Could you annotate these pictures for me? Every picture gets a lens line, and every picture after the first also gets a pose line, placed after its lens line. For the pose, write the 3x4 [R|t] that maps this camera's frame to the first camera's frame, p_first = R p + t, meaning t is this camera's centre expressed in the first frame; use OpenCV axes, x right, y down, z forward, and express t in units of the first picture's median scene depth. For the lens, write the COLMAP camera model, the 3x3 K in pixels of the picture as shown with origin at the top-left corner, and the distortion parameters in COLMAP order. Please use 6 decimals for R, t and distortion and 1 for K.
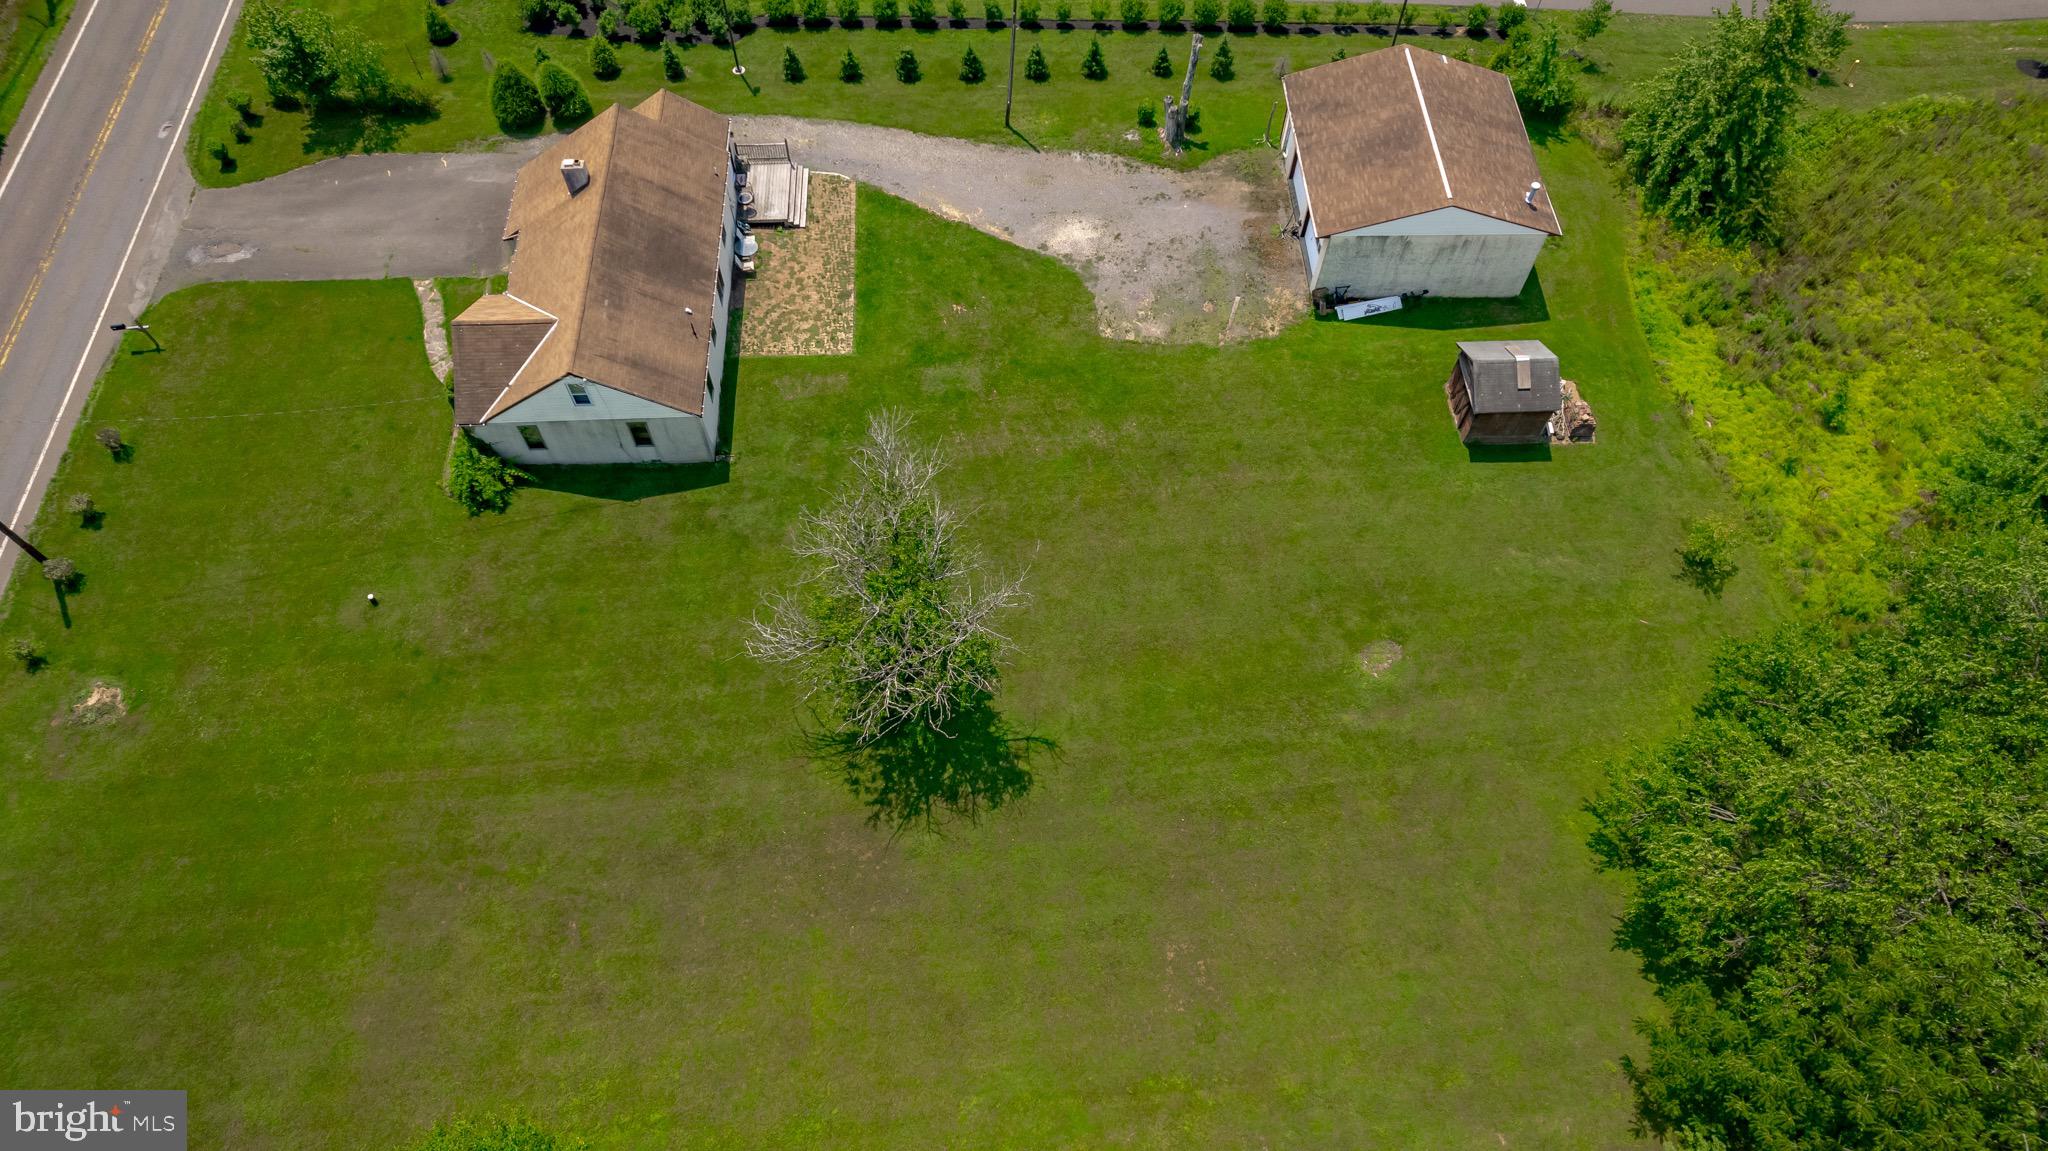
lens RADIAL K [[1312.3, 0, 1028.9], [0, 1312.3, 581.1], [0, 0, 1]] dist [-0.073441, 0.066051]
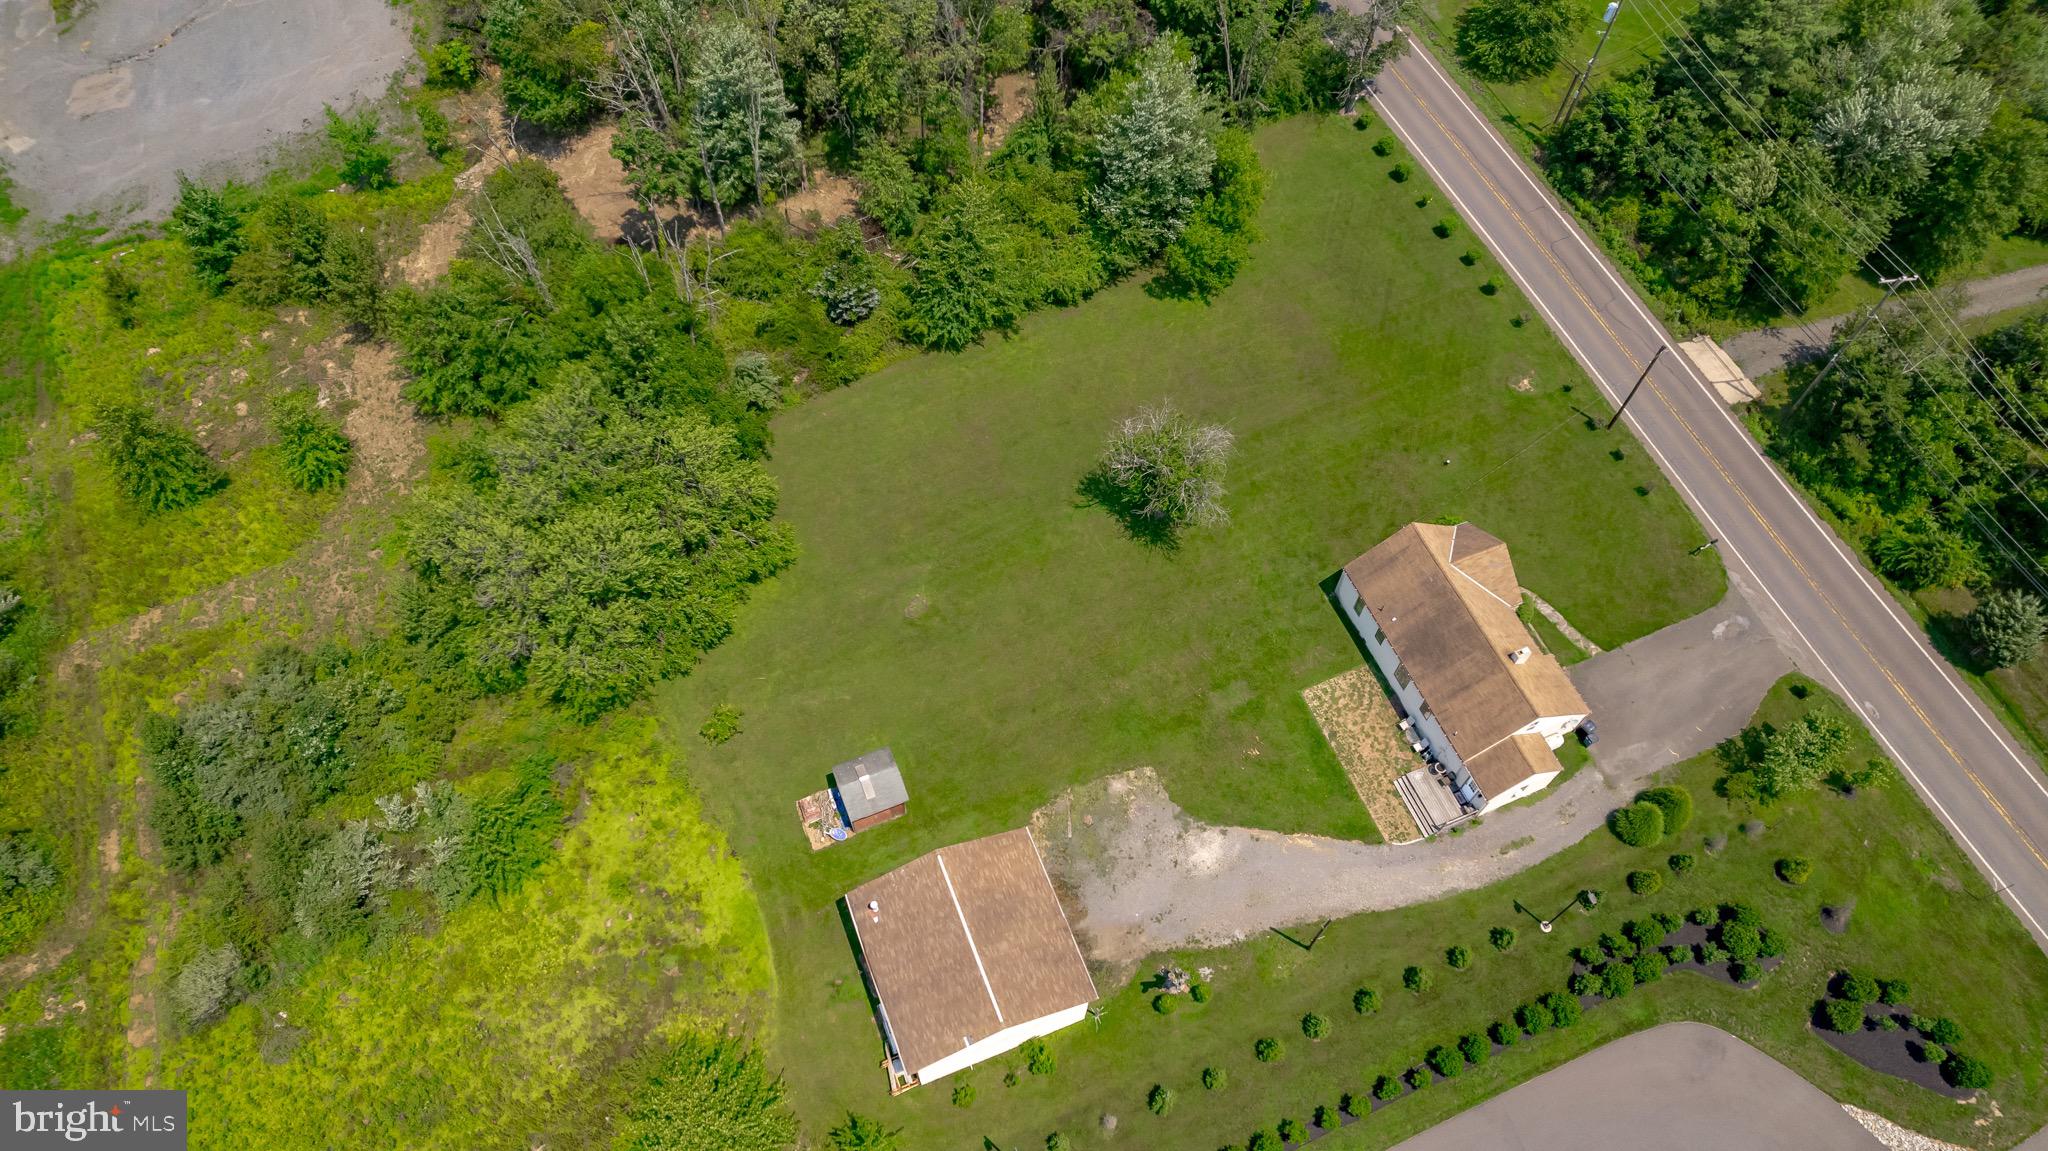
lens RADIAL K [[1312.3, 0, 1028.0], [0, 1312.3, 570.0], [0, 0, 1]] dist [-0.073441, 0.066051]
pose [[-0.942547, 0.266710, -0.201173, 0.410682], [-0.304091, -0.435626, 0.847206, -1.257472], [0.138322, 0.859707, 0.491703, 0.116416]]
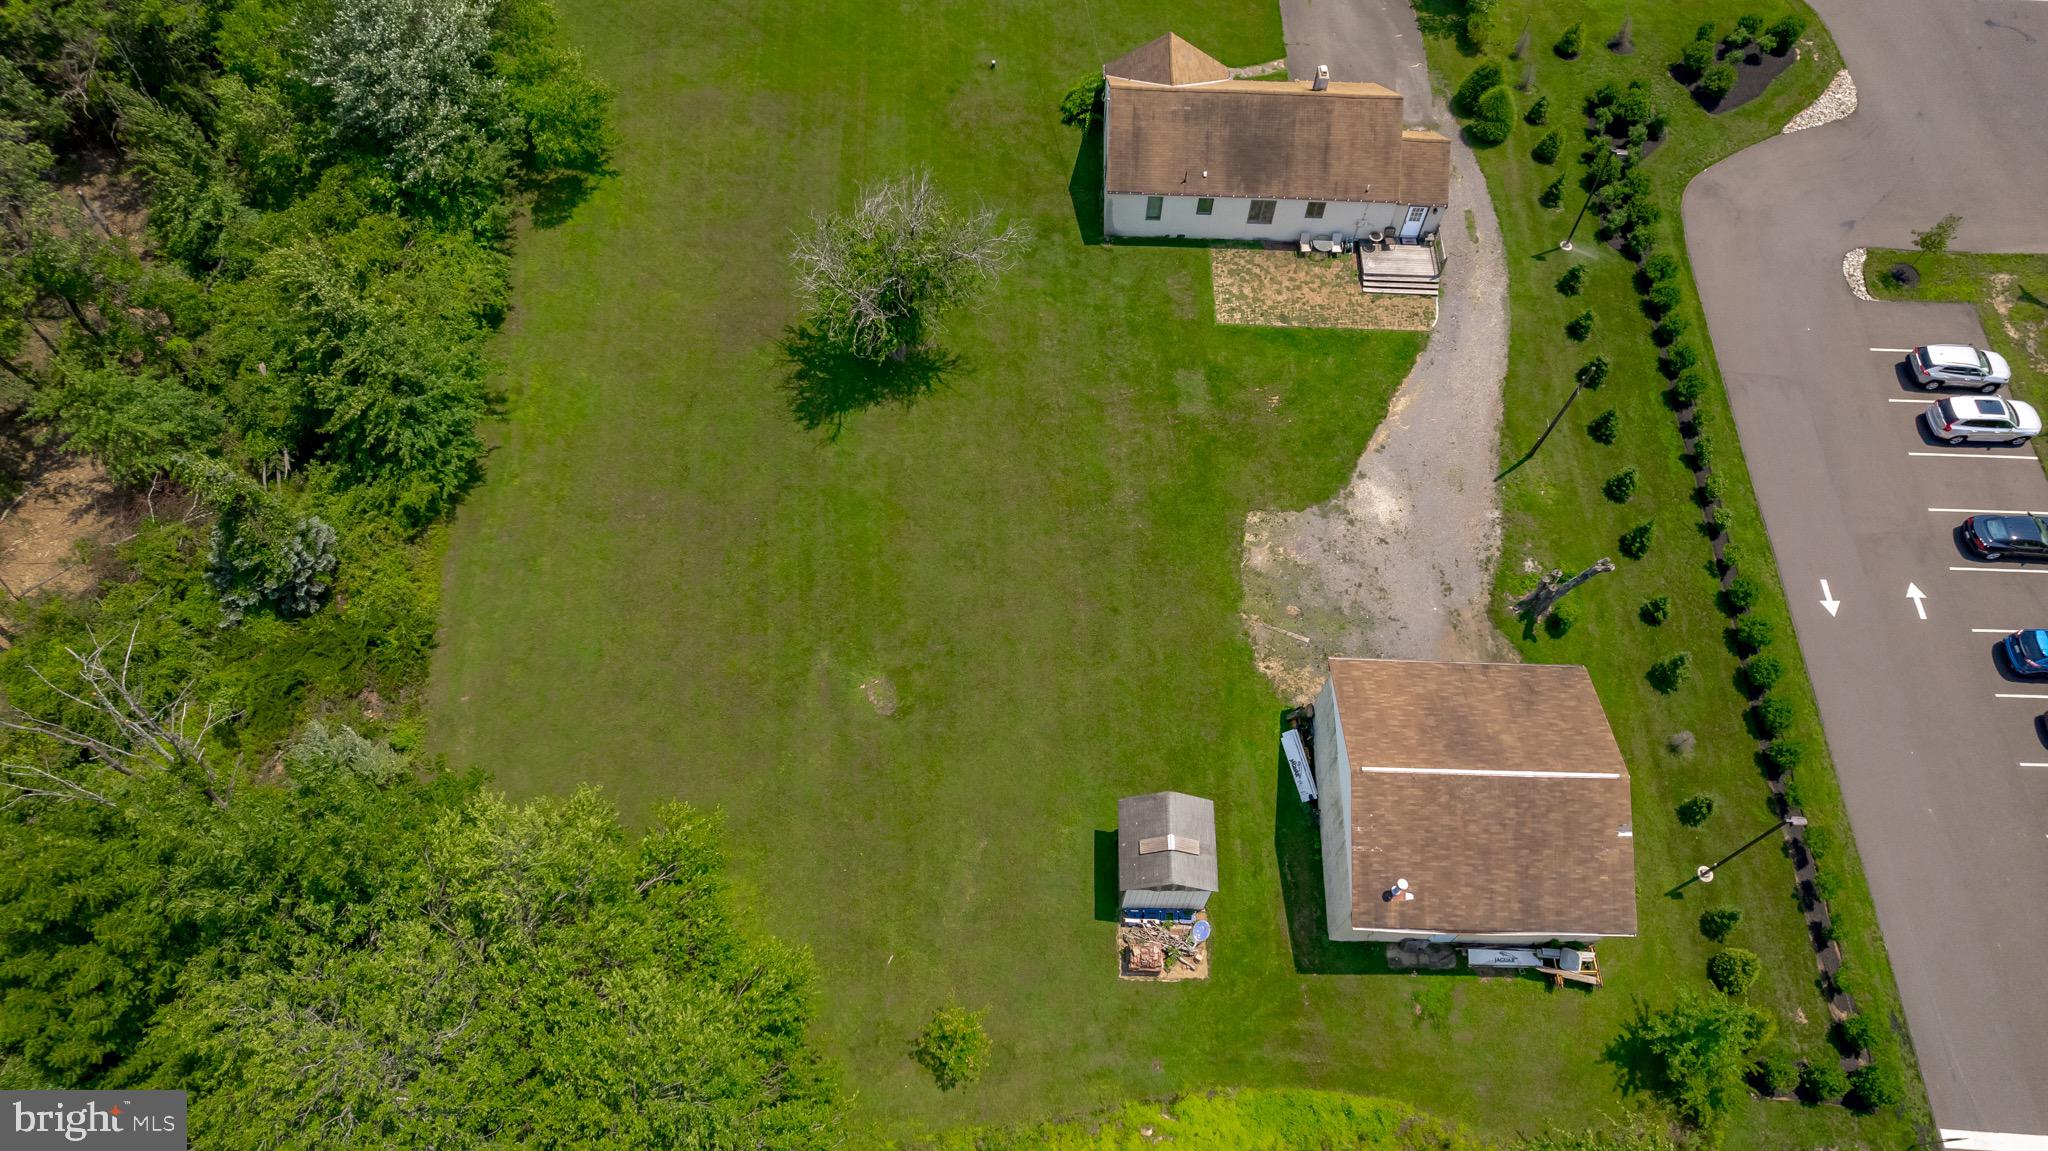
lens RADIAL K [[1312.3, 0, 1023.6], [0, 1312.3, 571.3], [0, 0, 1]] dist [-0.073441, 0.066051]
pose [[-0.071506, 0.856974, -0.510374, 0.647755], [-0.872534, 0.194185, 0.448304, -0.495309], [0.483292, 0.477375, 0.733854, 0.176448]]
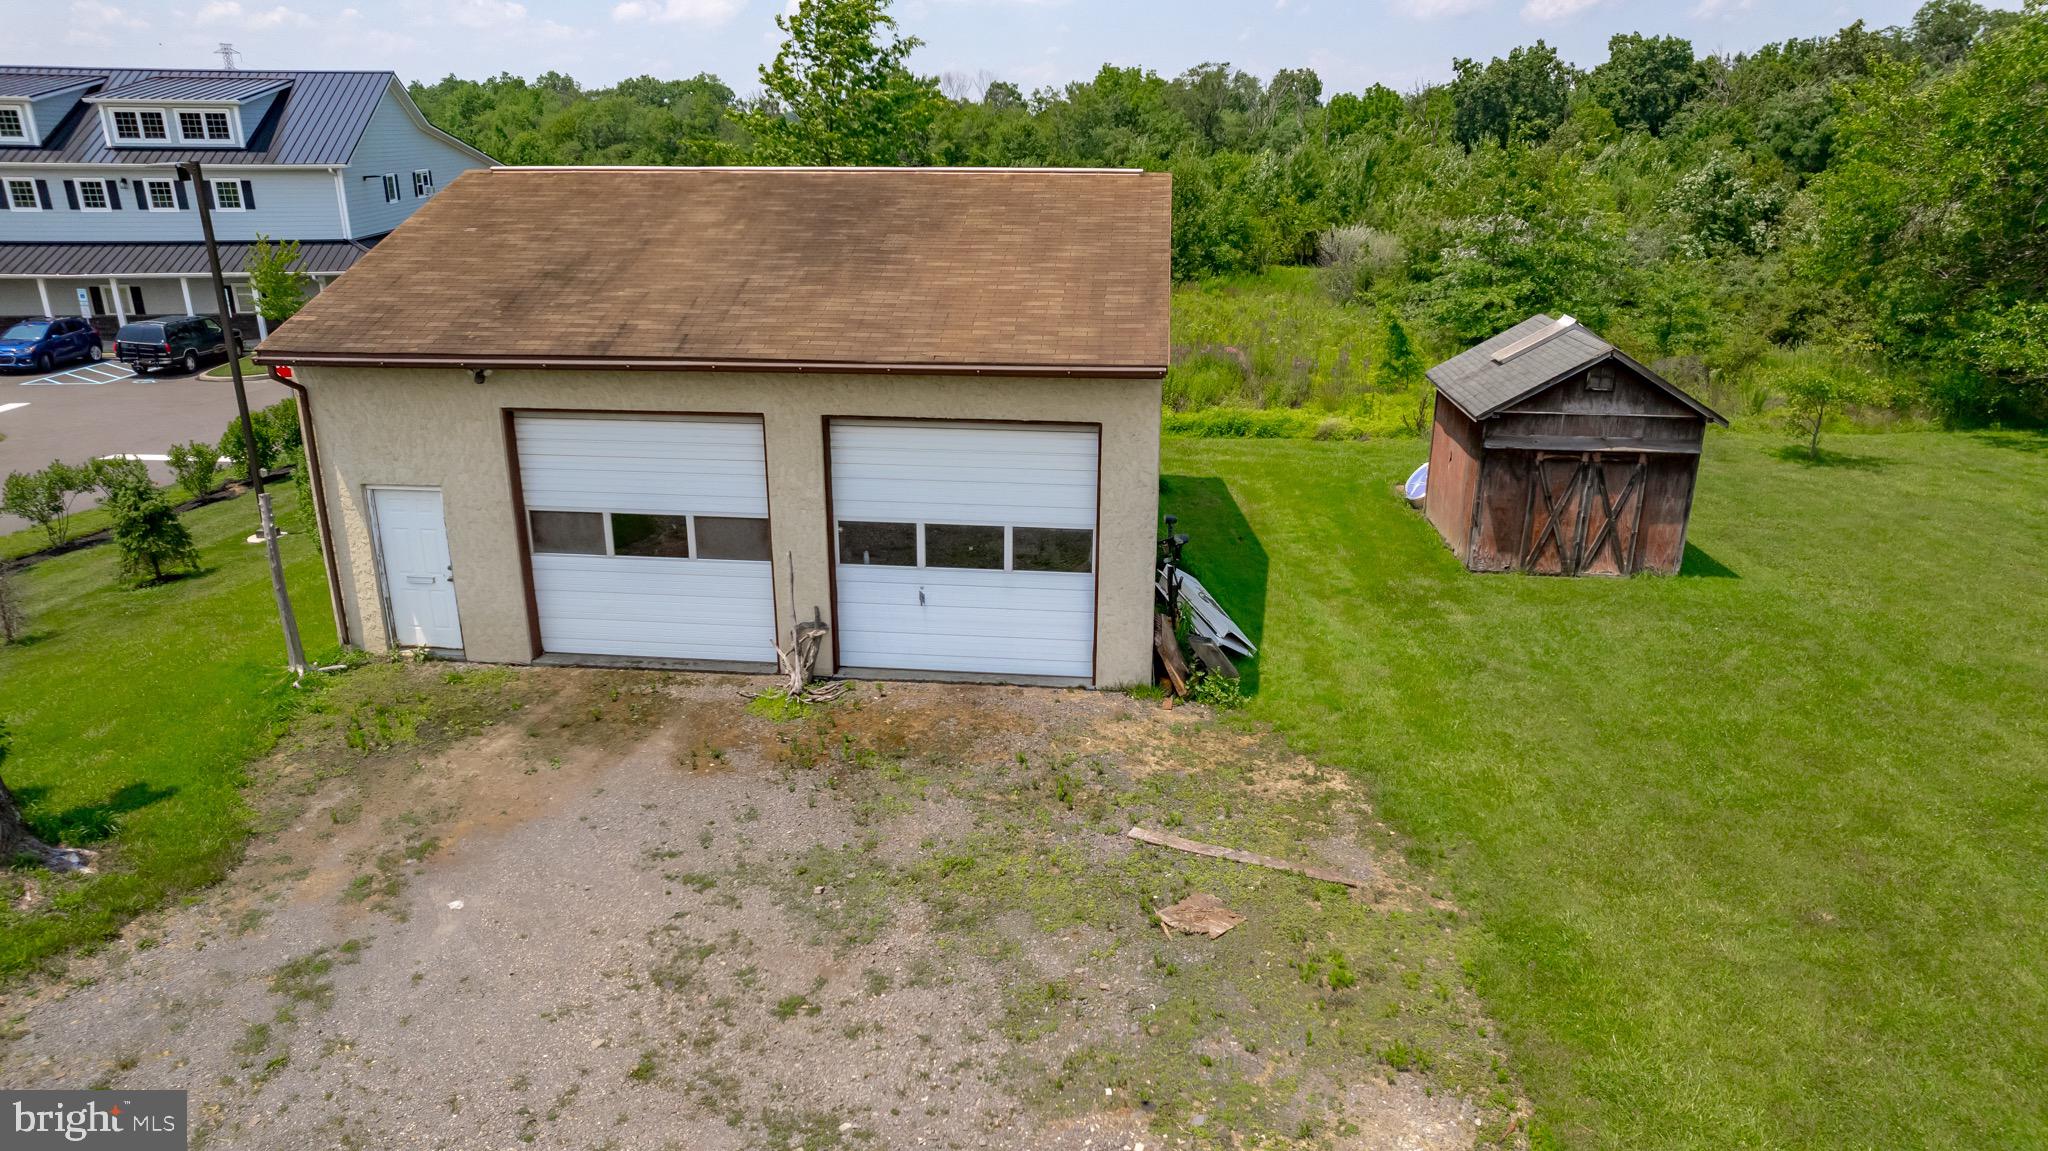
lens RADIAL K [[1312.3, 0, 1023.3], [0, 1312.3, 568.9], [0, 0, 1]] dist [-0.073441, 0.066051]
pose [[0.139891, -0.339615, 0.930103, -0.023338], [0.859489, 0.508051, 0.056238, -0.276316], [-0.491639, 0.791546, 0.362967, 0.936429]]
